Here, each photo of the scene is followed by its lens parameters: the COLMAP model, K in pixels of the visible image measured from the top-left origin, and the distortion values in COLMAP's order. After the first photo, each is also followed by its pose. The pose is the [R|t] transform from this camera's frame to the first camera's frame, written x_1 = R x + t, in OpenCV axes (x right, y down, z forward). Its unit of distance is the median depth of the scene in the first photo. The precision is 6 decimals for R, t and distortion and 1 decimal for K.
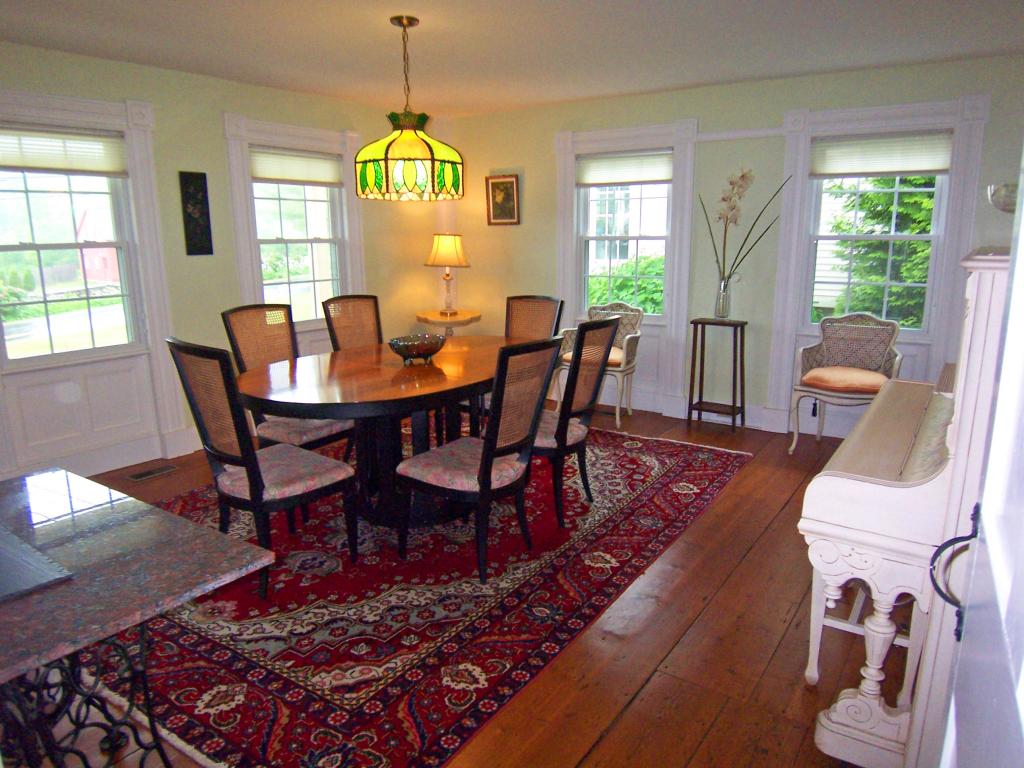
lens RADIAL K [[689.5, 0, 512.0], [0, 689.5, 384.0], [0, 0, 1]] dist [-0.001844, -0.042085]
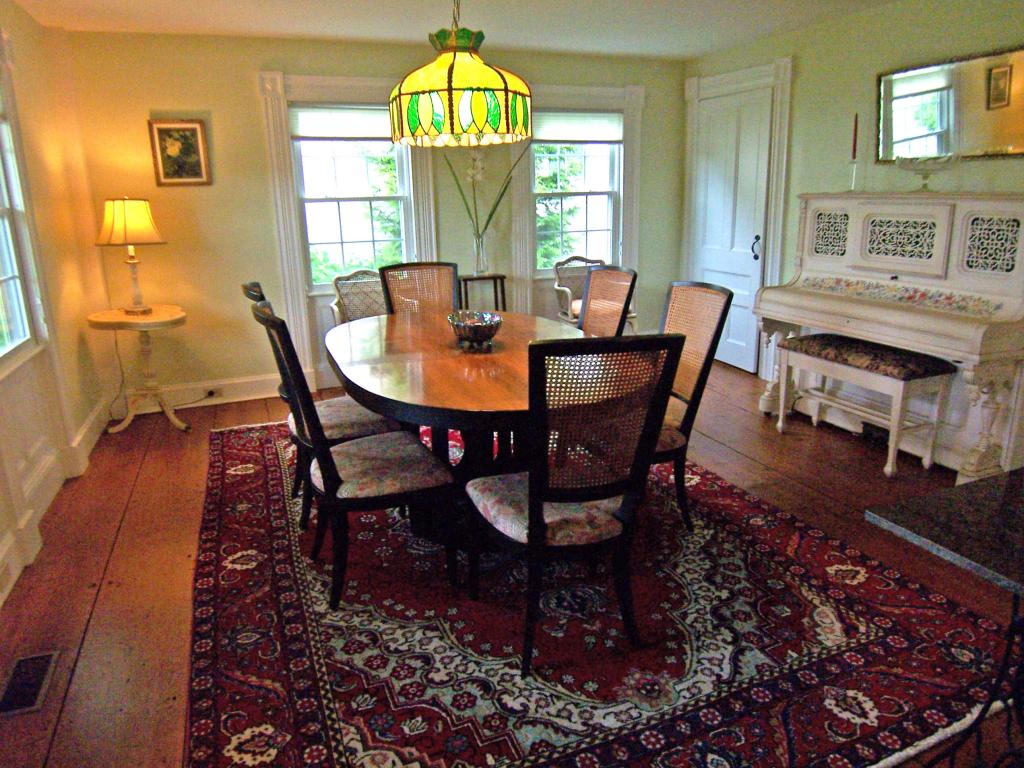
lens RADIAL K [[689.5, 0, 512.0], [0, 689.5, 384.0], [0, 0, 1]] dist [-0.001844, -0.042085]
pose [[0.549747, -0.225751, 0.804248, -0.836343], [0.194203, 0.970949, 0.139795, -0.101123], [-0.812443, 0.079335, 0.577618, 0.527689]]
